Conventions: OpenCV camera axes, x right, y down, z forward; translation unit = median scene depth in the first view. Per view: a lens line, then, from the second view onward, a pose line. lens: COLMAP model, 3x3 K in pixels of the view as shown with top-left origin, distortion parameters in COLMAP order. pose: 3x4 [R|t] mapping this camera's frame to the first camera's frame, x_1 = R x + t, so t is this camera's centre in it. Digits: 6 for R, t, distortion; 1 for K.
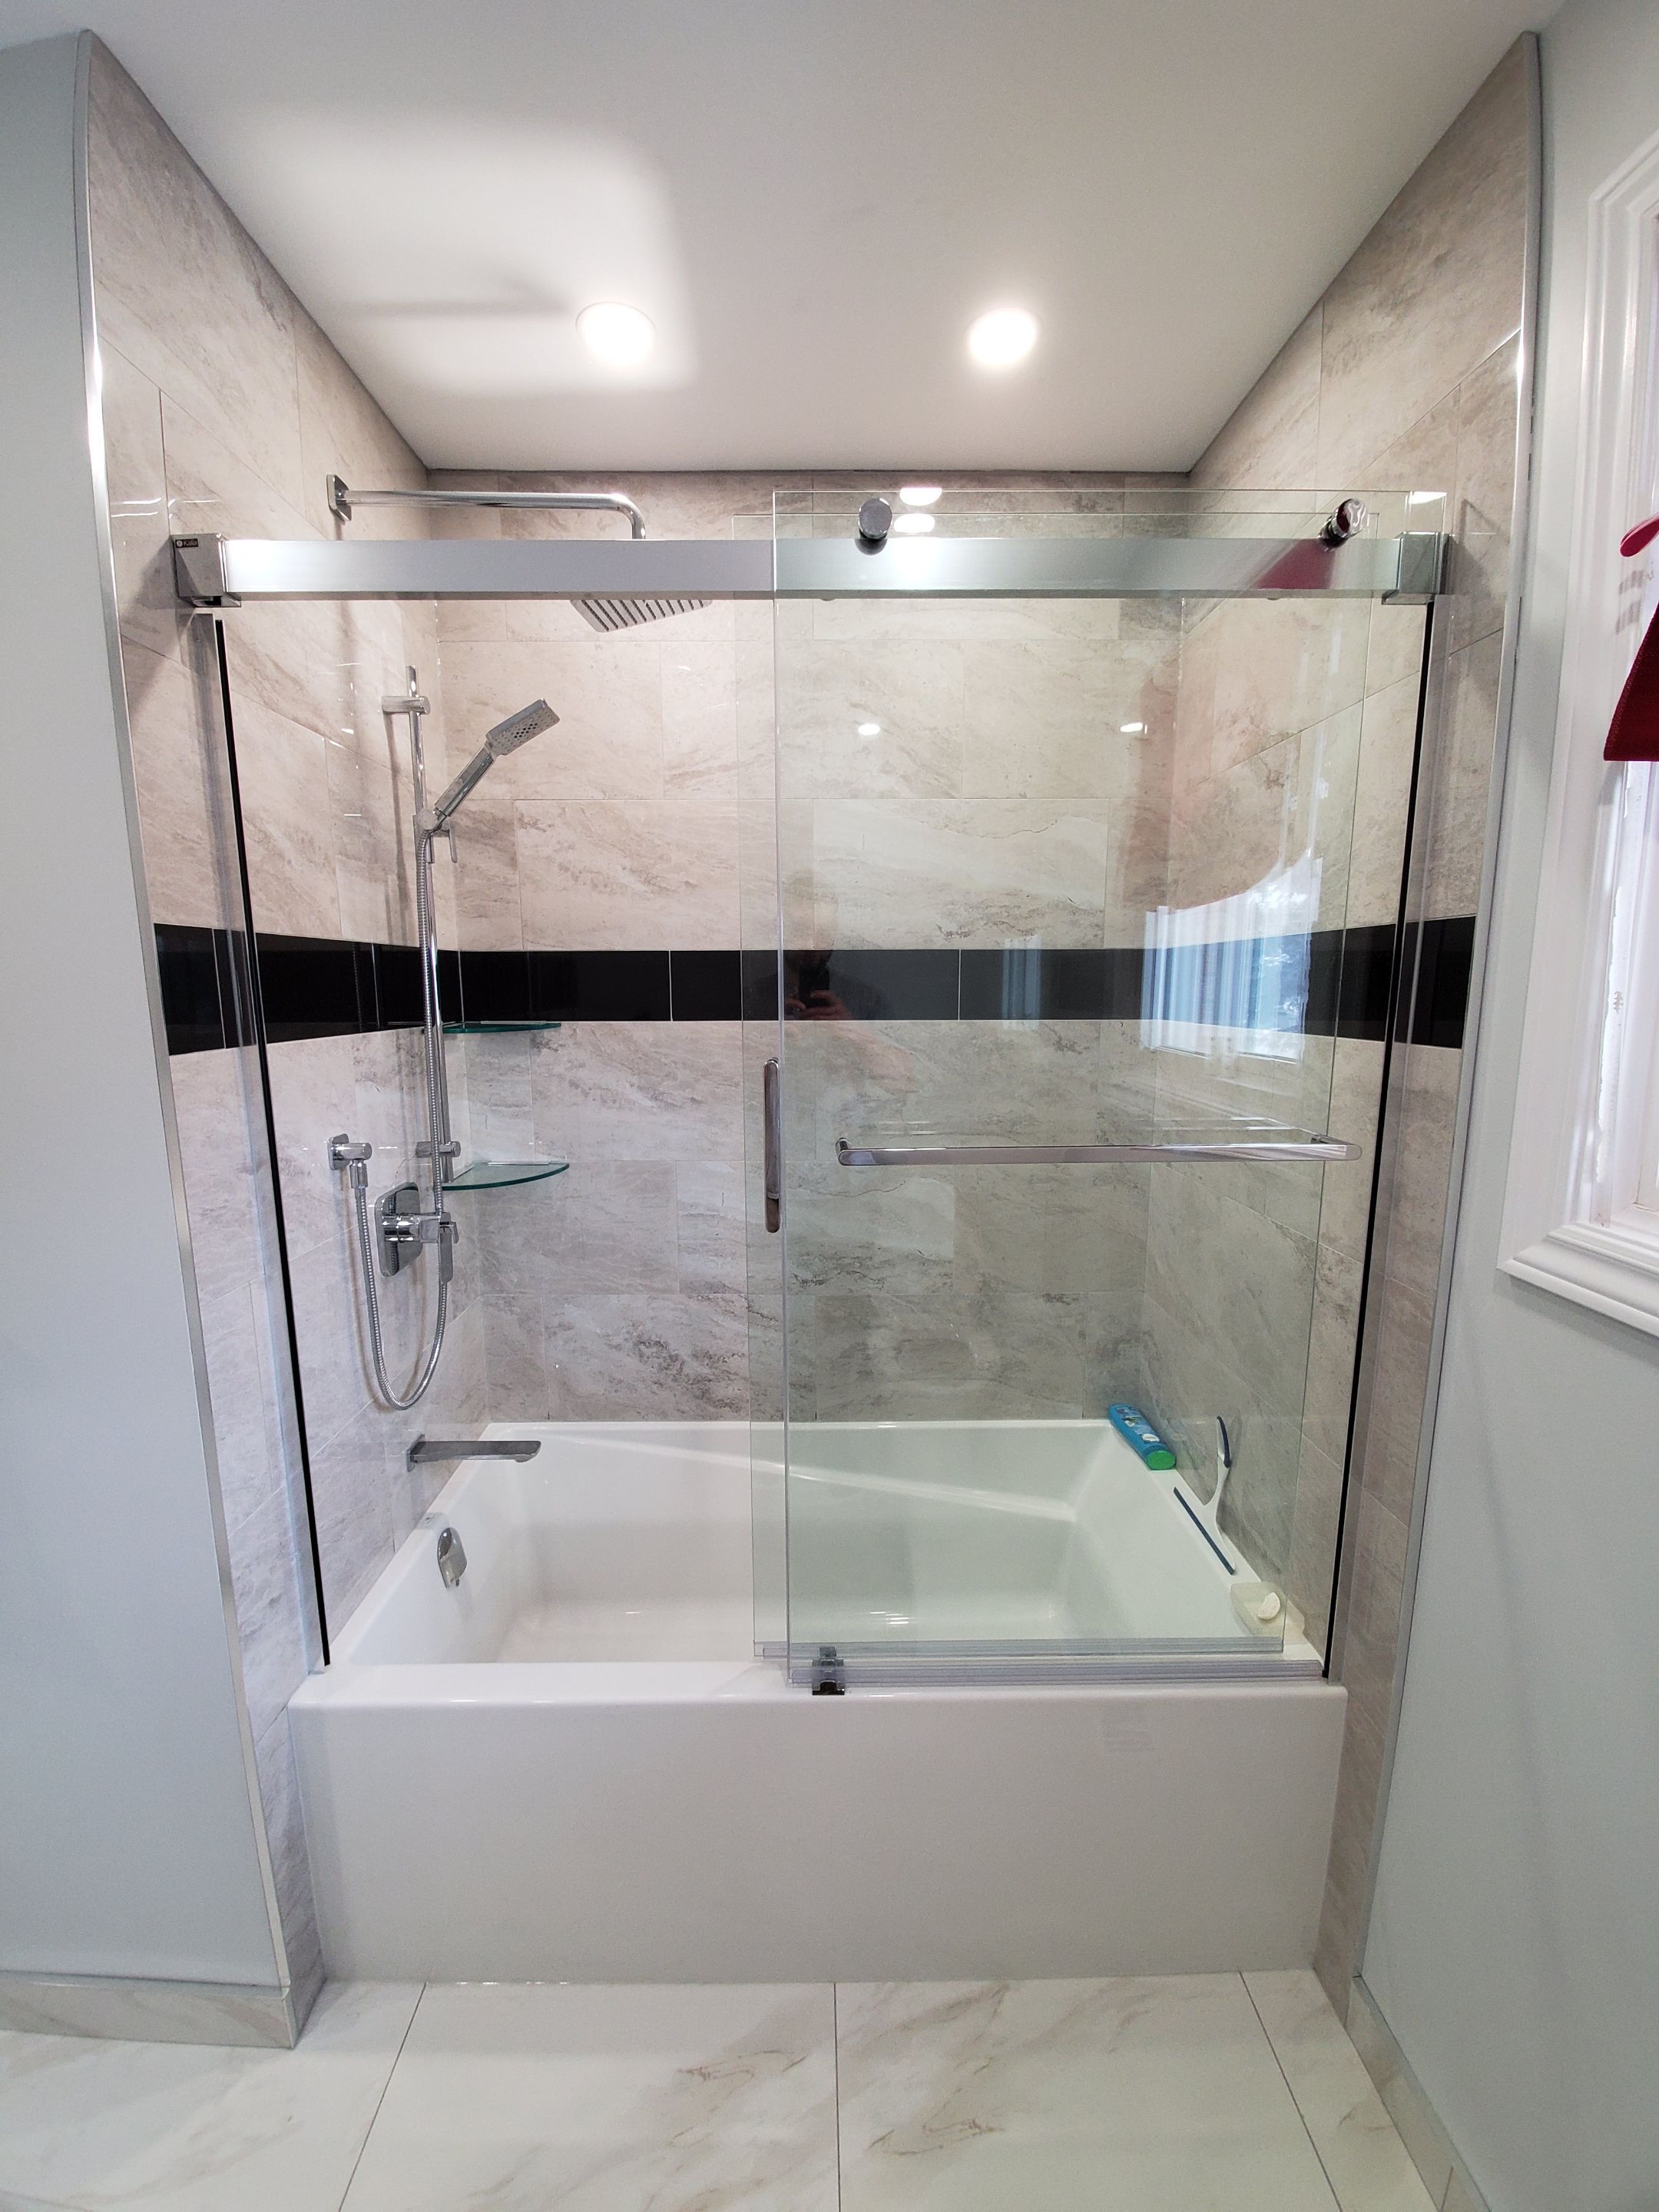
lens RADIAL K [[877.5, 0, 822.9], [0, 877.5, 1123.9], [0, 0, 1]] dist [-0.008338, -0.000183]
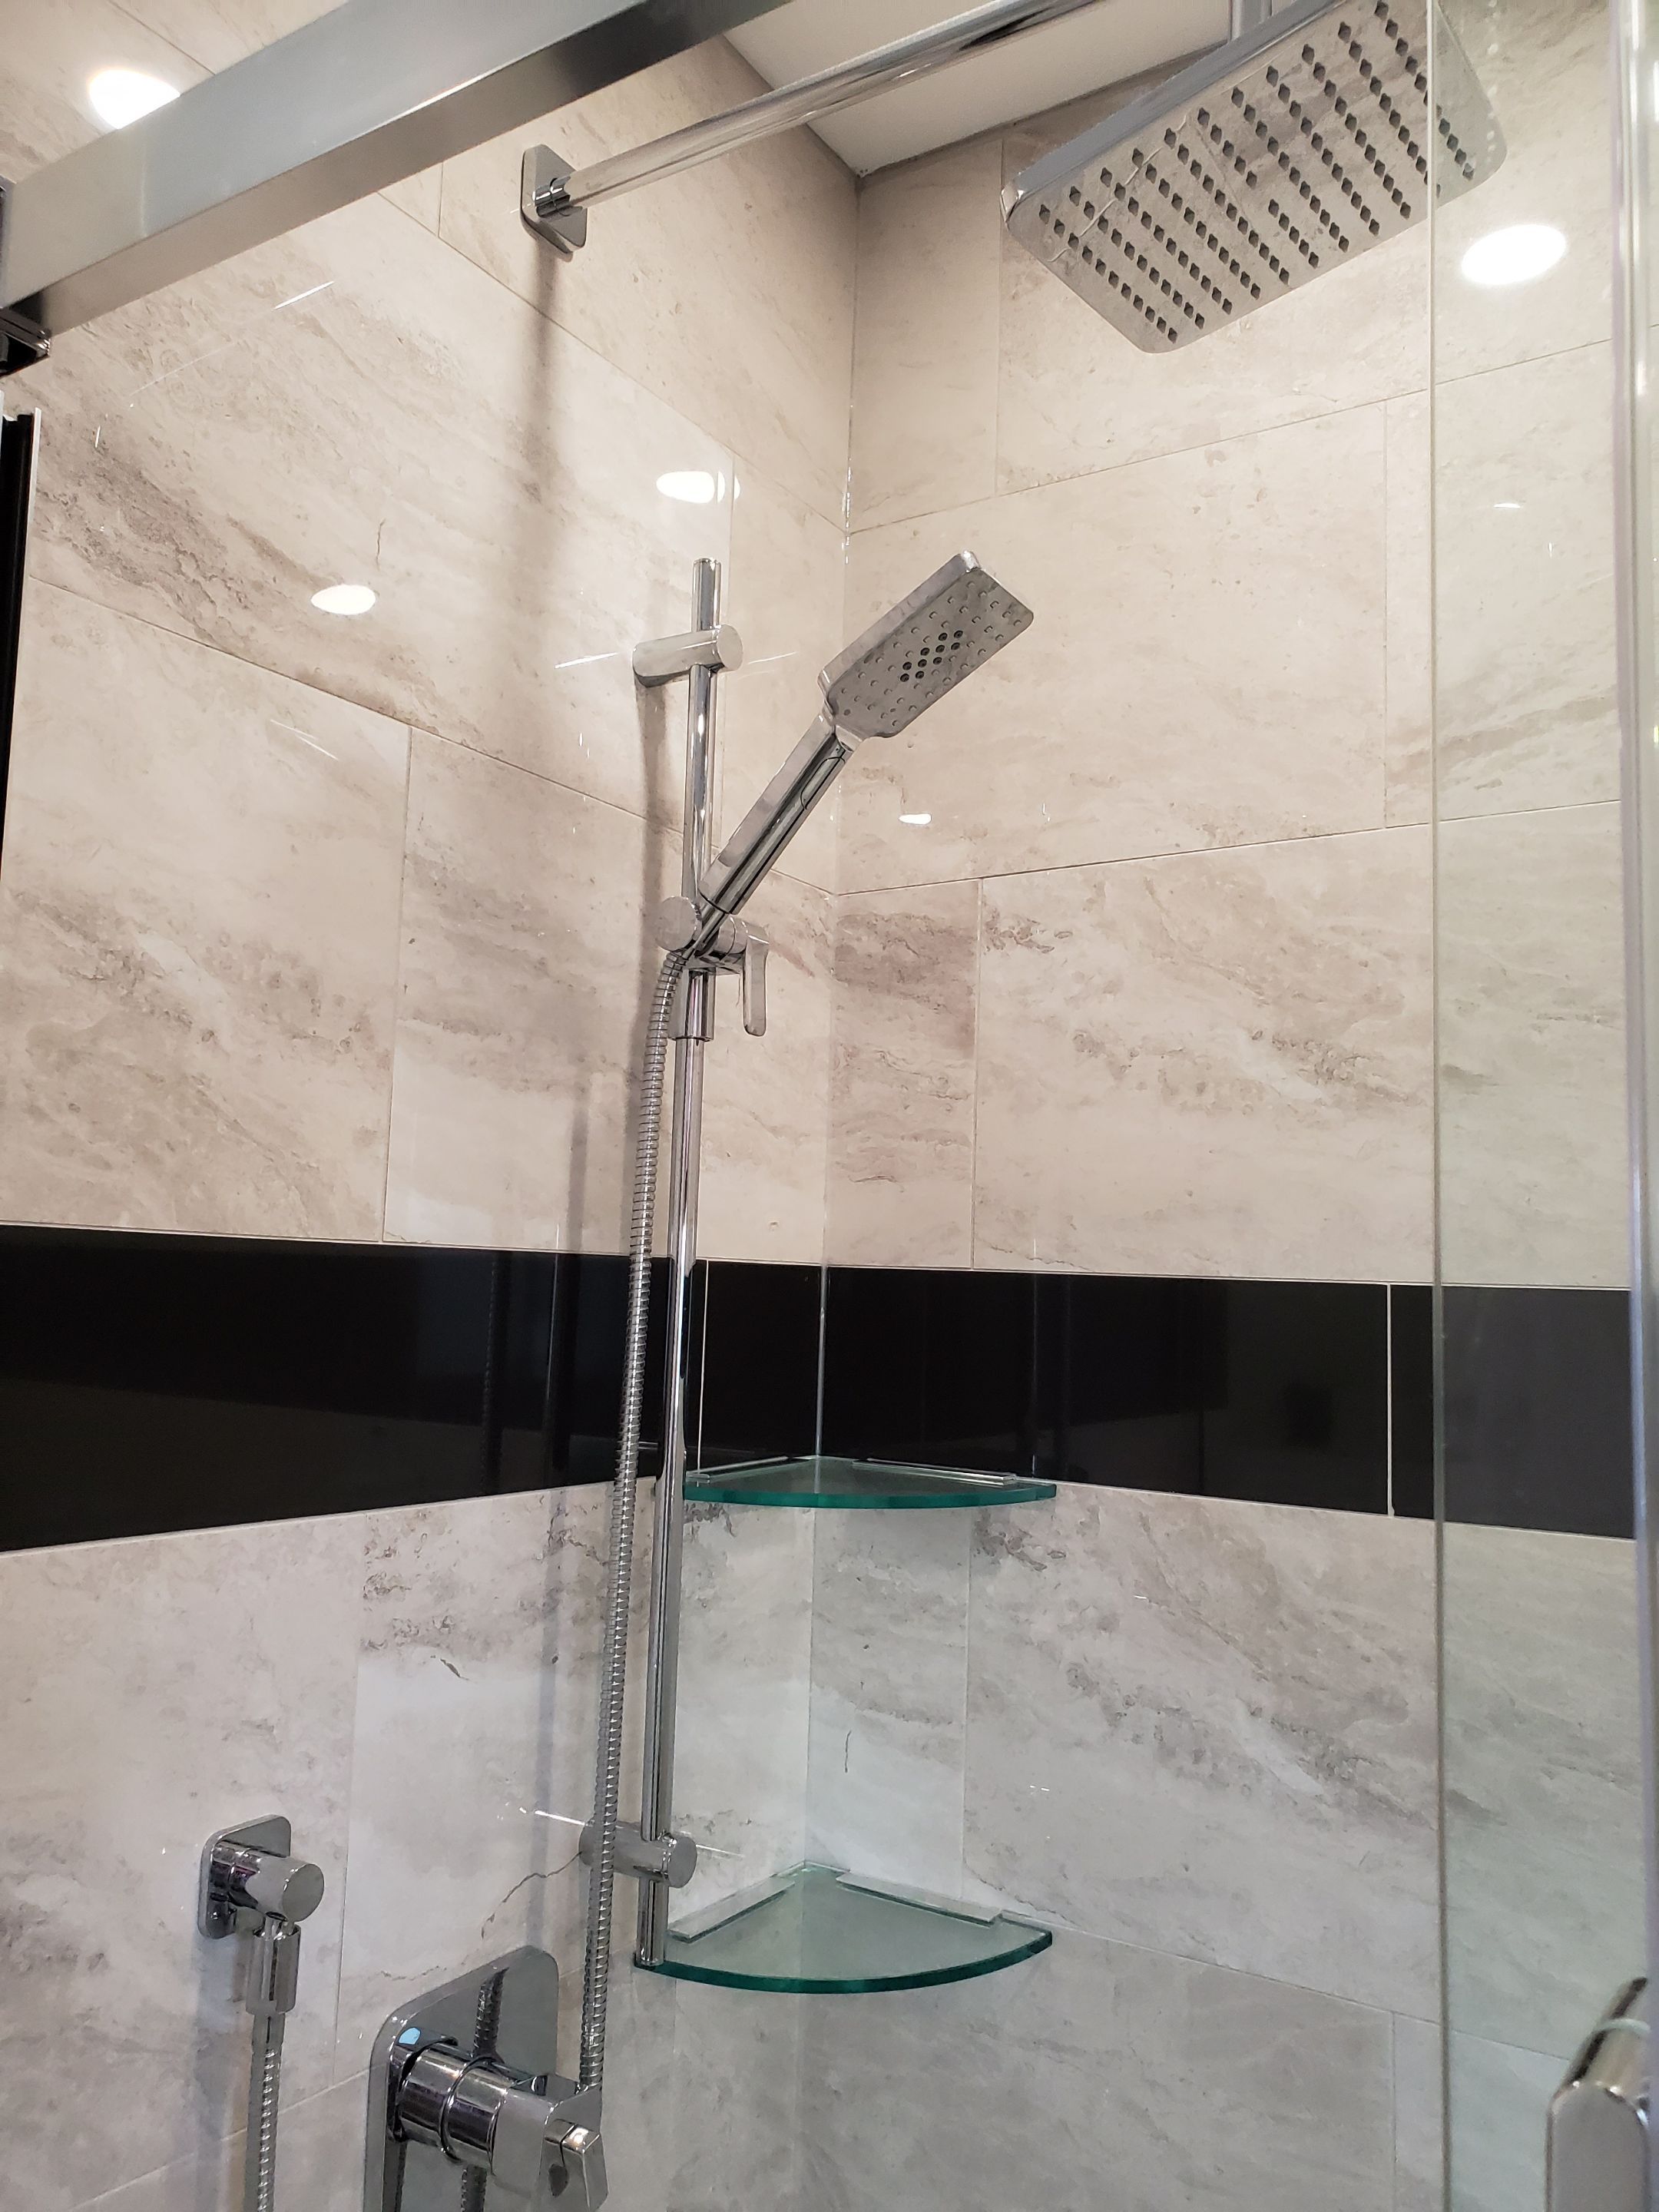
lens RADIAL K [[1723.3, 0, 829.5], [0, 1723.3, 1106.0], [0, 0, 1]] dist [0.050025, -0.081045]
pose [[0.833506, -0.027704, -0.551816, -0.000015], [-0.122490, 0.964623, -0.233448, -0.102736], [0.538762, 0.262172, 0.800626, 0.434475]]
